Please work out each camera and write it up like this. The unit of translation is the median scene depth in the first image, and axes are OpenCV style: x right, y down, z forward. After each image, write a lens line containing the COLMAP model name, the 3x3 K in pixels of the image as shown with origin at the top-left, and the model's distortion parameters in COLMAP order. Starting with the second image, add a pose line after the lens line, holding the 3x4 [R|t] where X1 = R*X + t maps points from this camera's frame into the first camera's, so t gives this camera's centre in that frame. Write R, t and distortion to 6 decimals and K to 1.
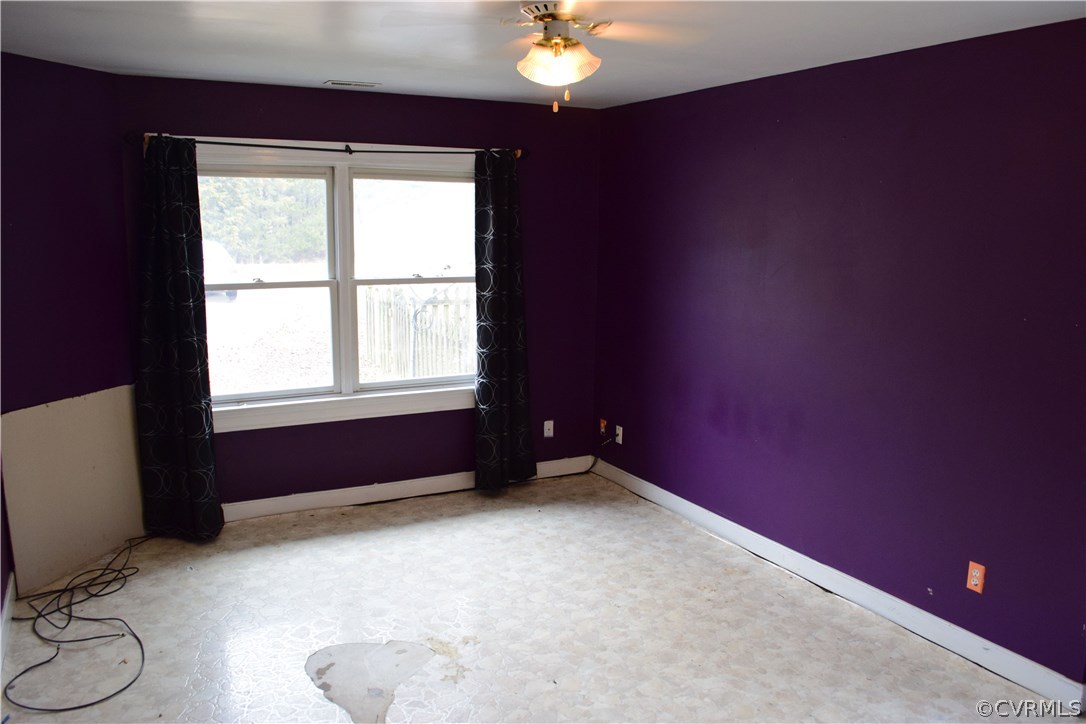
lens RADIAL K [[855.7, 0, 540.4], [0, 855.7, 361.8], [0, 0, 1]] dist [-0.073497, -0.005576]
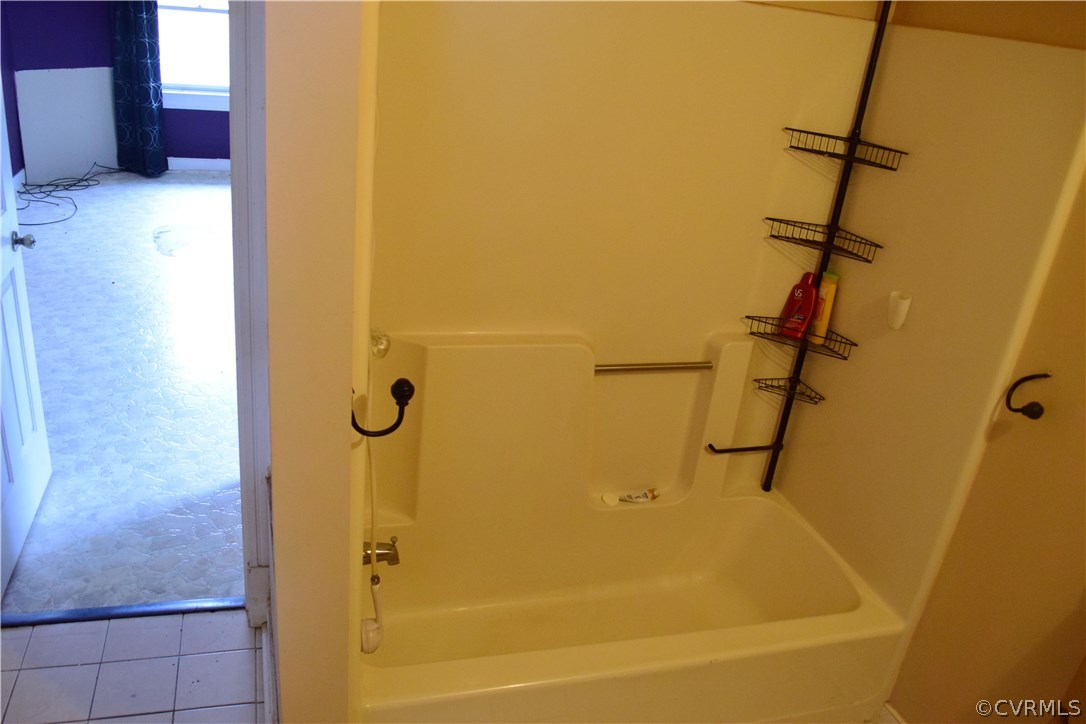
lens RADIAL K [[855.7, 0, 545.5], [0, 855.7, 362.3], [0, 0, 1]] dist [-0.073497, -0.005576]
pose [[0.977954, 0.177582, -0.109867, 0.556837], [-0.144116, 0.954708, 0.260314, 0.033037], [0.151118, -0.238741, 0.959253, -0.467786]]
